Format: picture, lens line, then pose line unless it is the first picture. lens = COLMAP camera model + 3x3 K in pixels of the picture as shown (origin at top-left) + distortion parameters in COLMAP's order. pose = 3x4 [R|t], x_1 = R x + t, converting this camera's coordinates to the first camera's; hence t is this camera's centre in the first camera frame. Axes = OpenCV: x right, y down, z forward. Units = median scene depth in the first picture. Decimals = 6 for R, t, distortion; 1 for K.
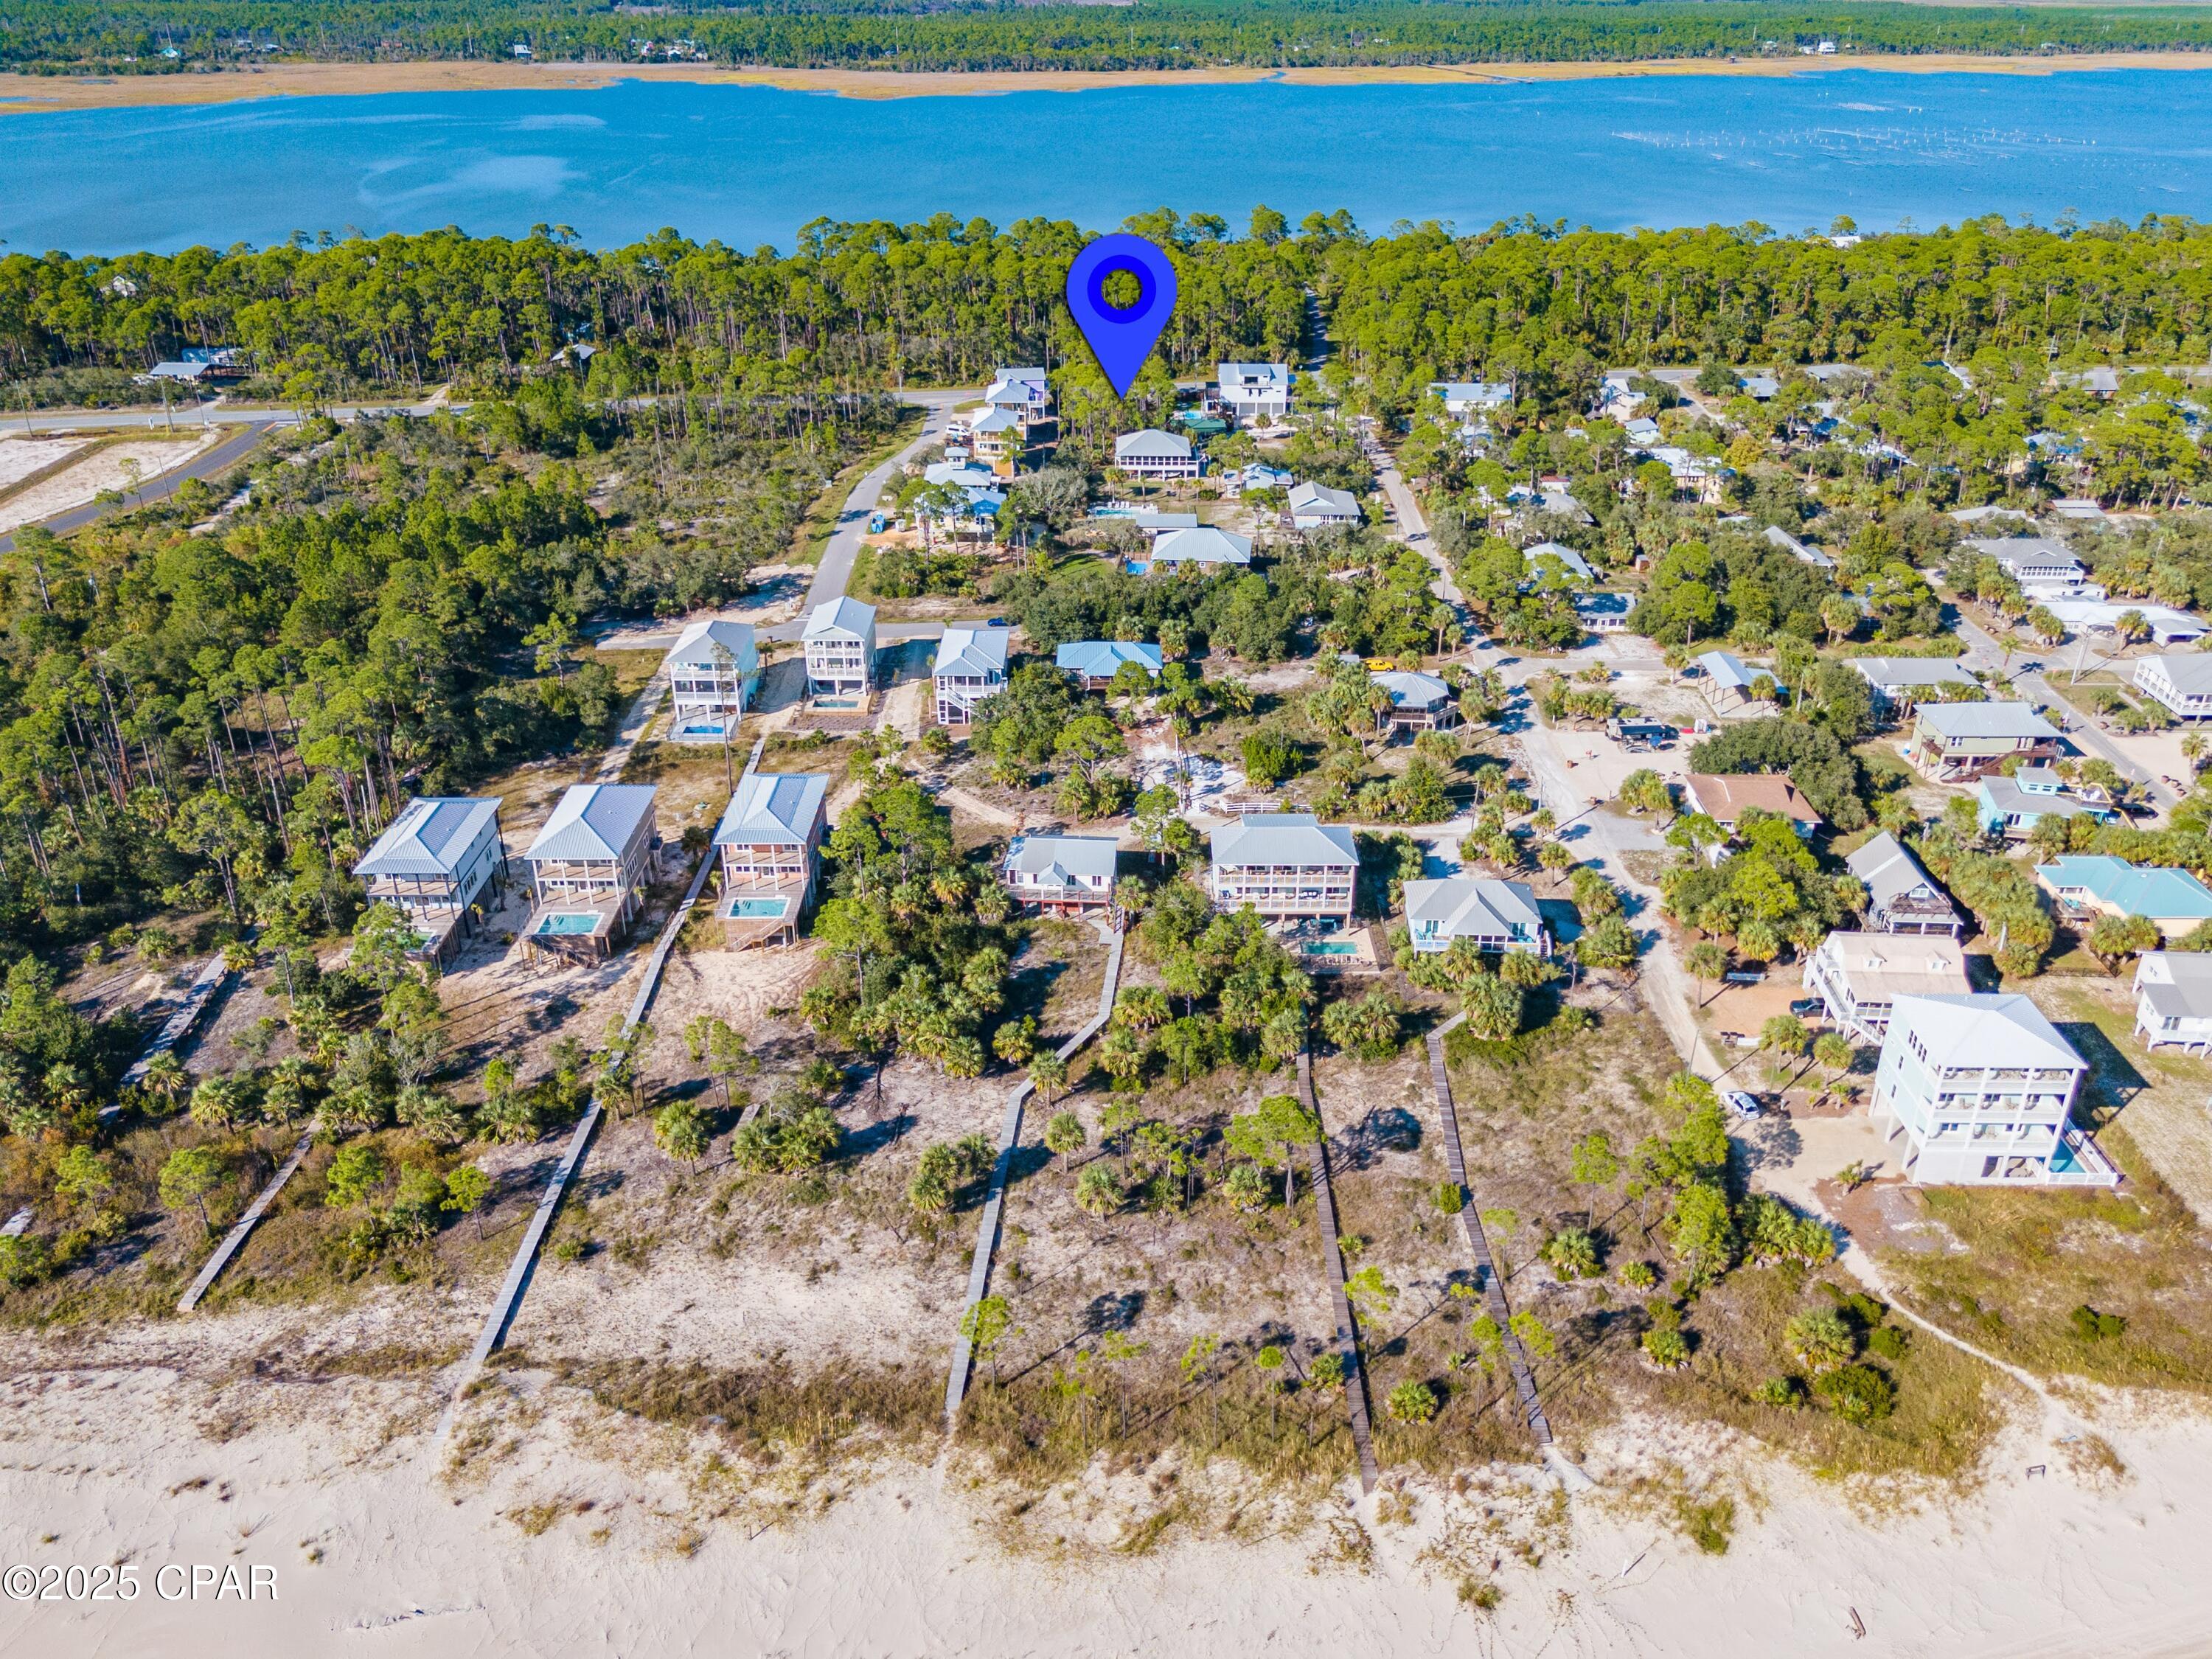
lens RADIAL K [[1603.4, 0, 1106.0], [0, 1603.4, 829.5], [0, 0, 1]] dist [0.067414, -0.059436]
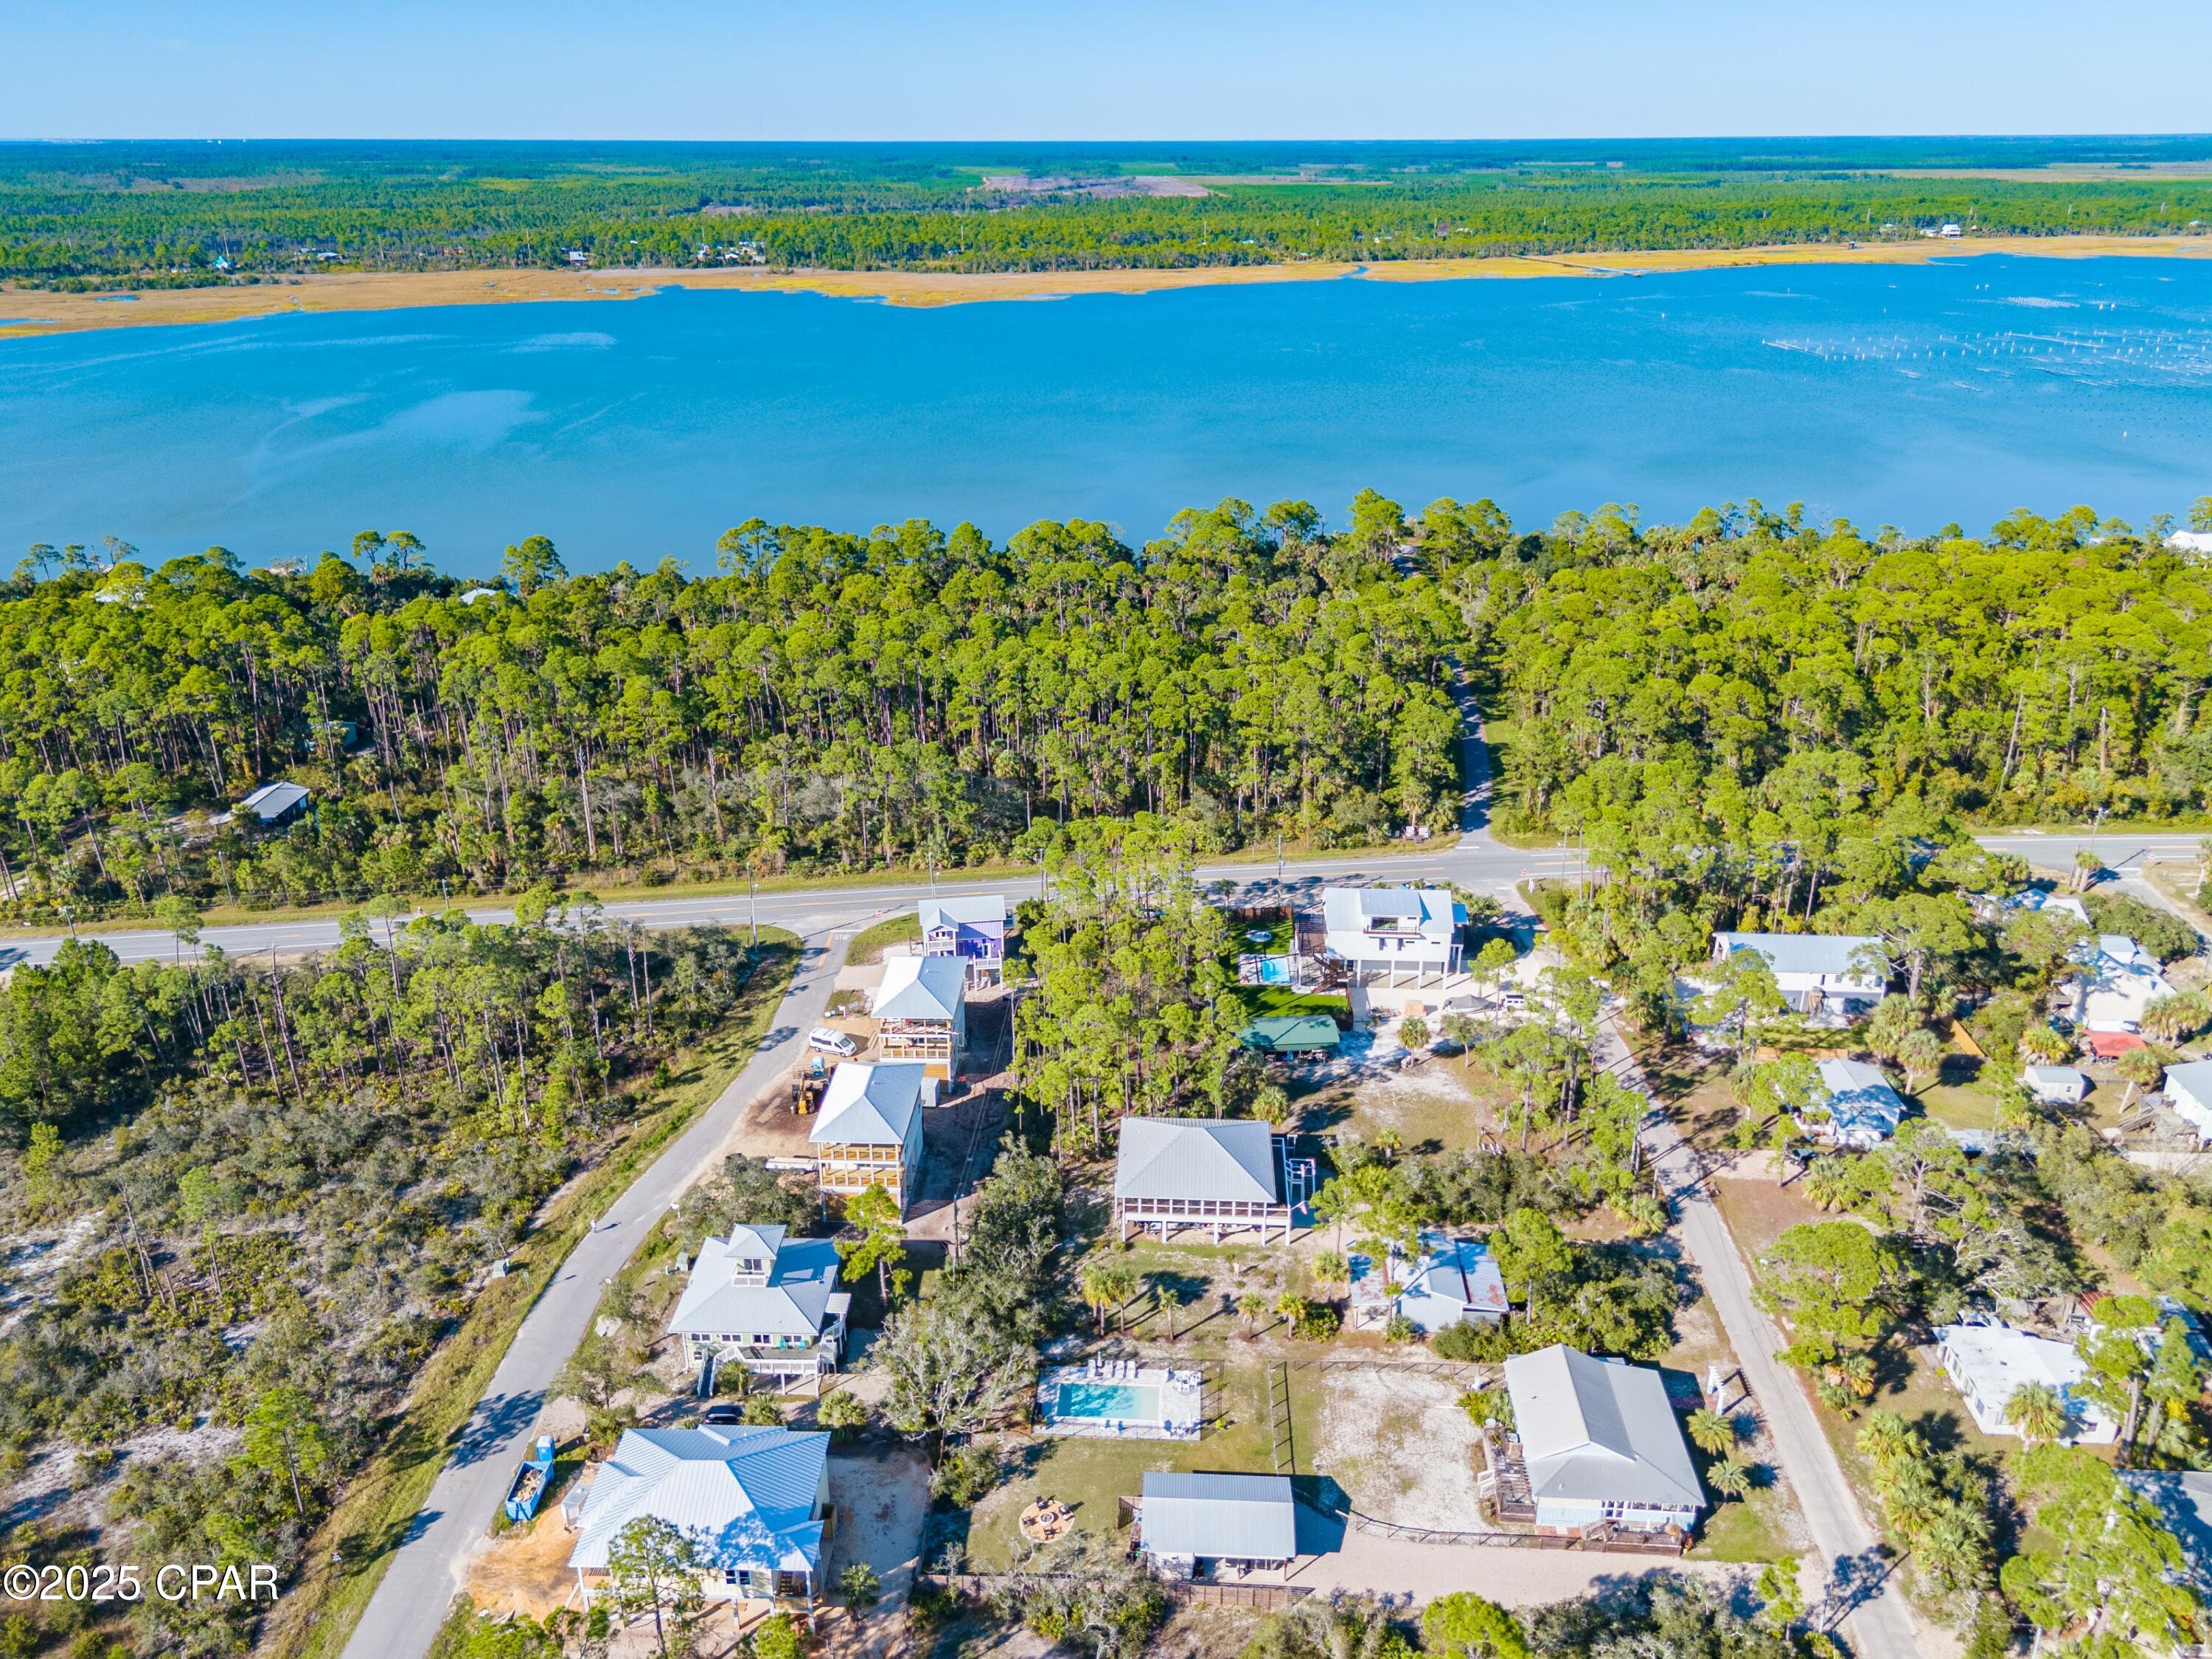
lens RADIAL K [[1601.0, 0, 1095.3], [0, 1601.0, 866.7], [0, 0, 1]] dist [0.057262, -0.049913]
pose [[0.998596, 0.004657, -0.052761, 0.004153], [-0.008597, 0.997169, -0.074705, -0.048791], [0.052264, 0.075054, 0.995809, 0.087298]]
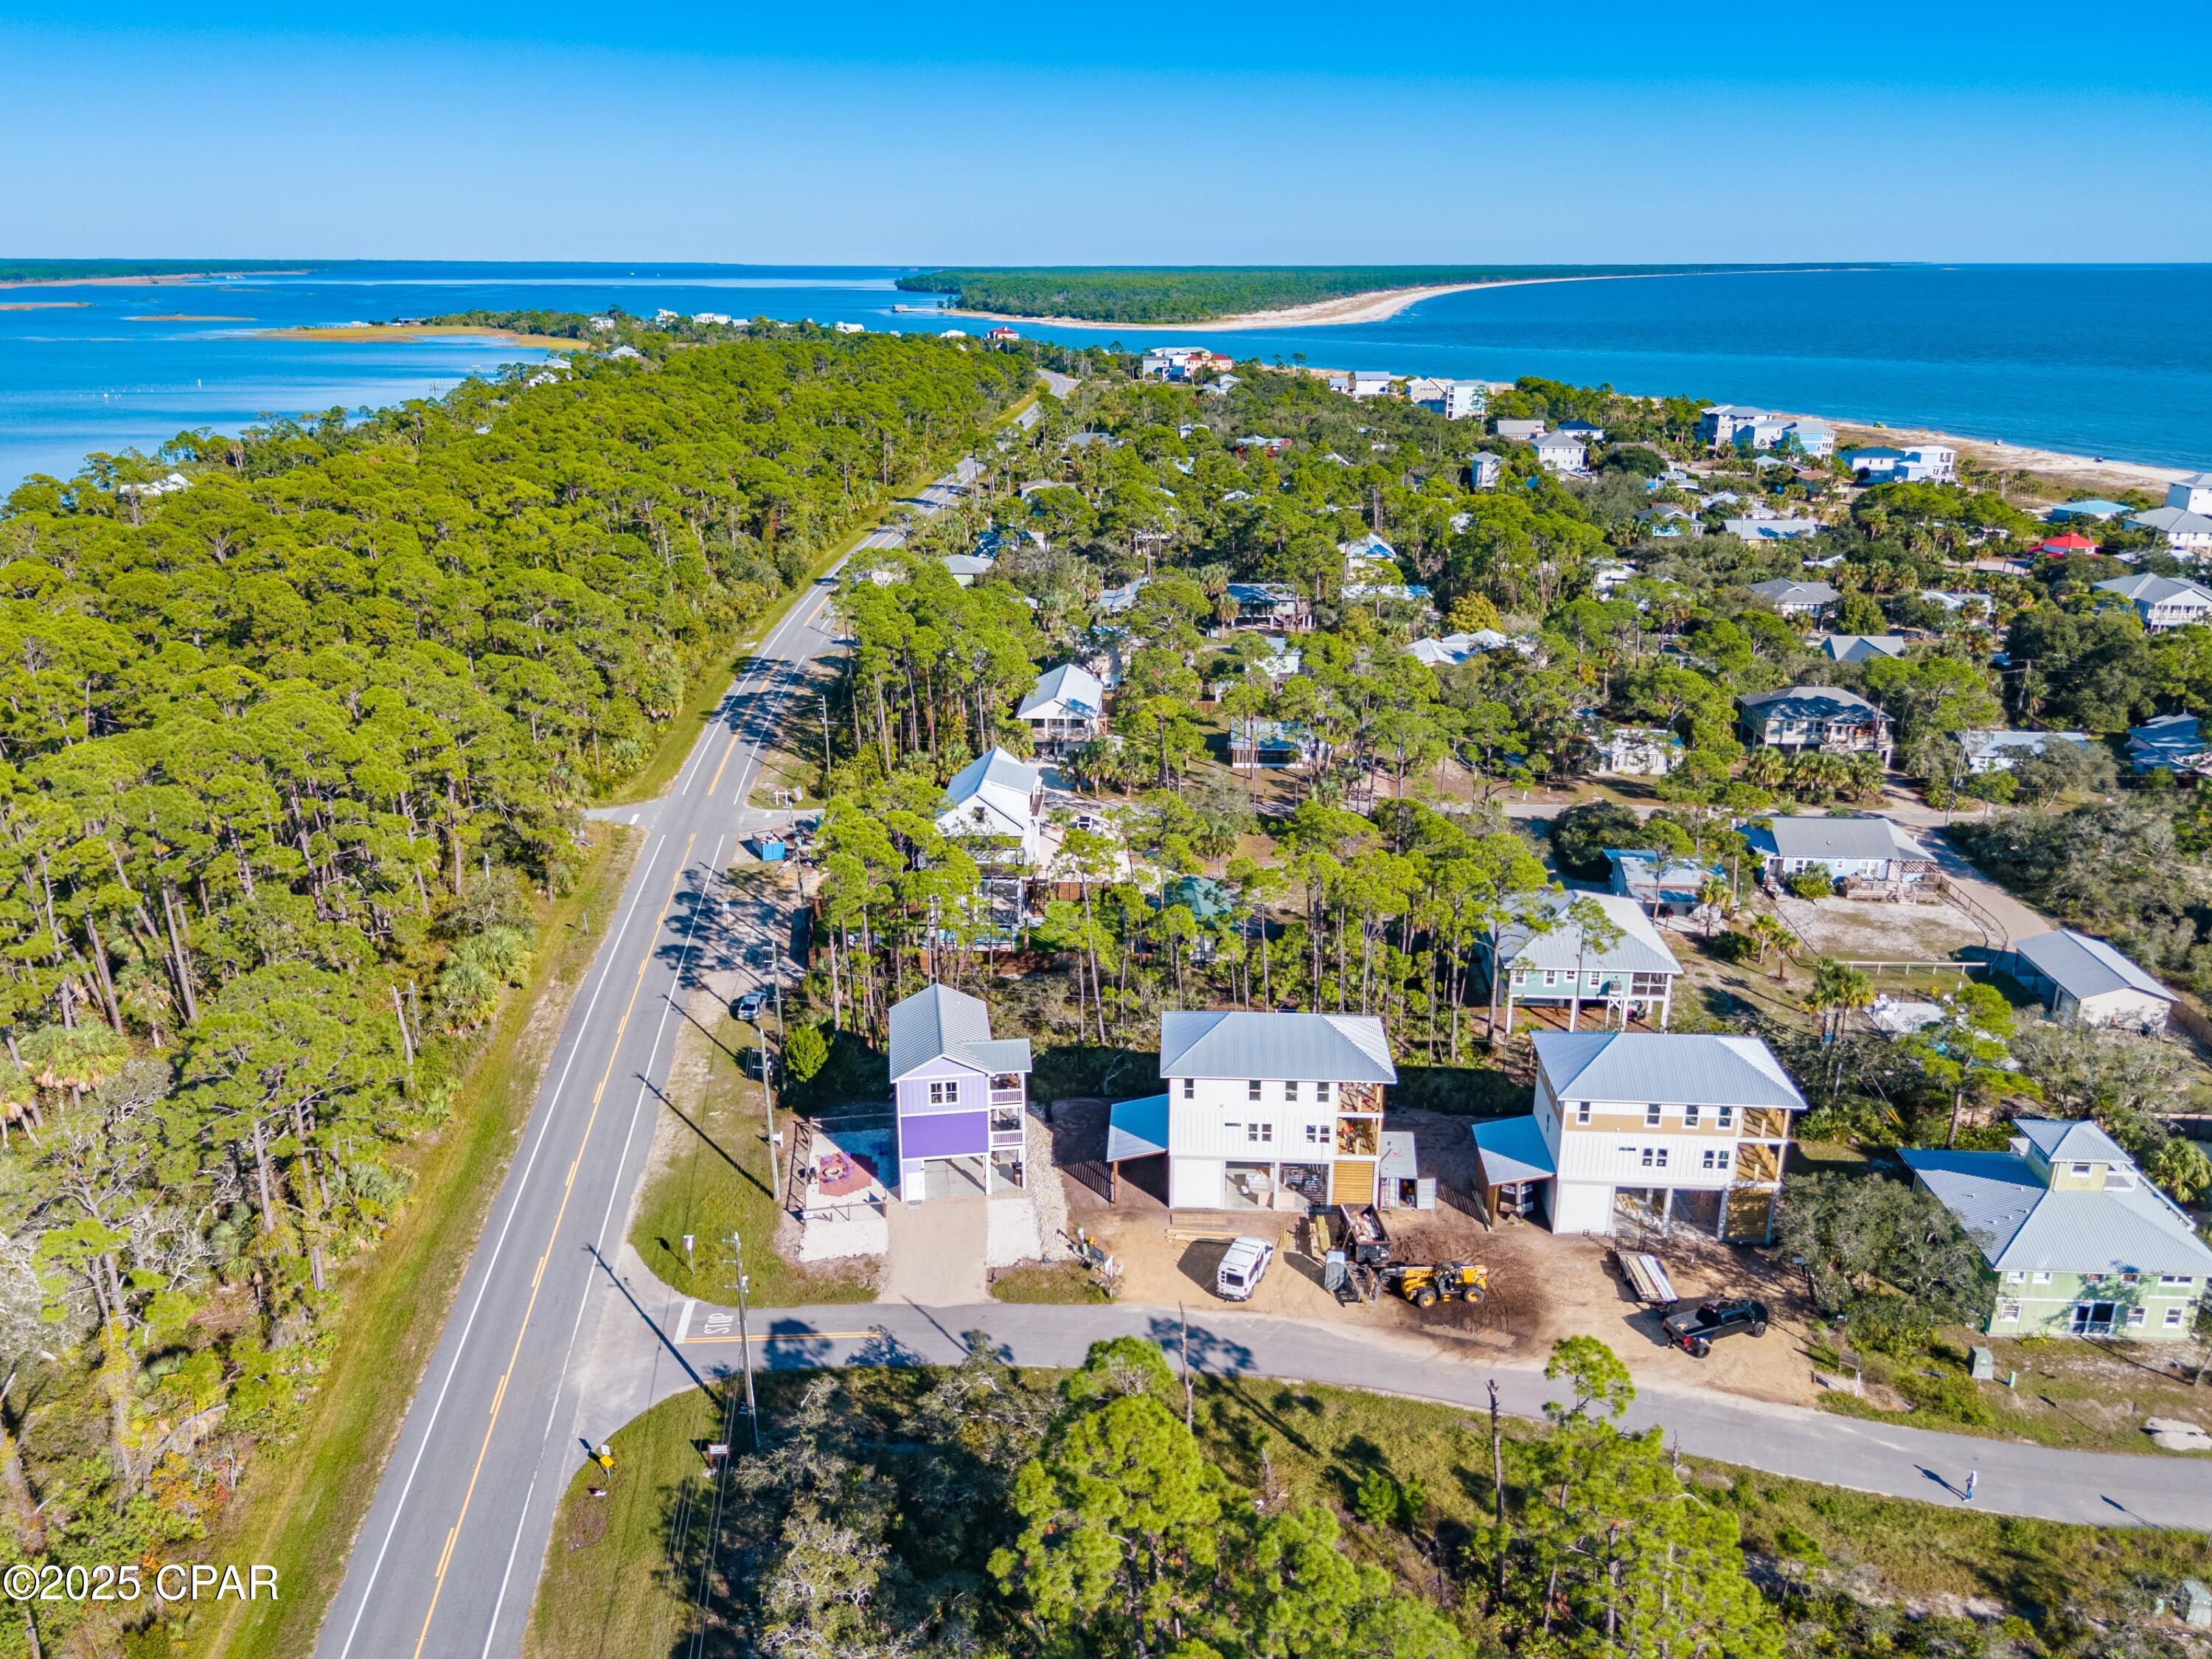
lens RADIAL K [[1601.0, 0, 1095.3], [0, 1601.0, 866.7], [0, 0, 1]] dist [0.057262, -0.049913]
pose [[0.052588, -0.360261, 0.931368, -0.058986], [0.476616, 0.828631, 0.293611, -0.072070], [-0.877537, 0.428465, 0.215283, 0.171611]]
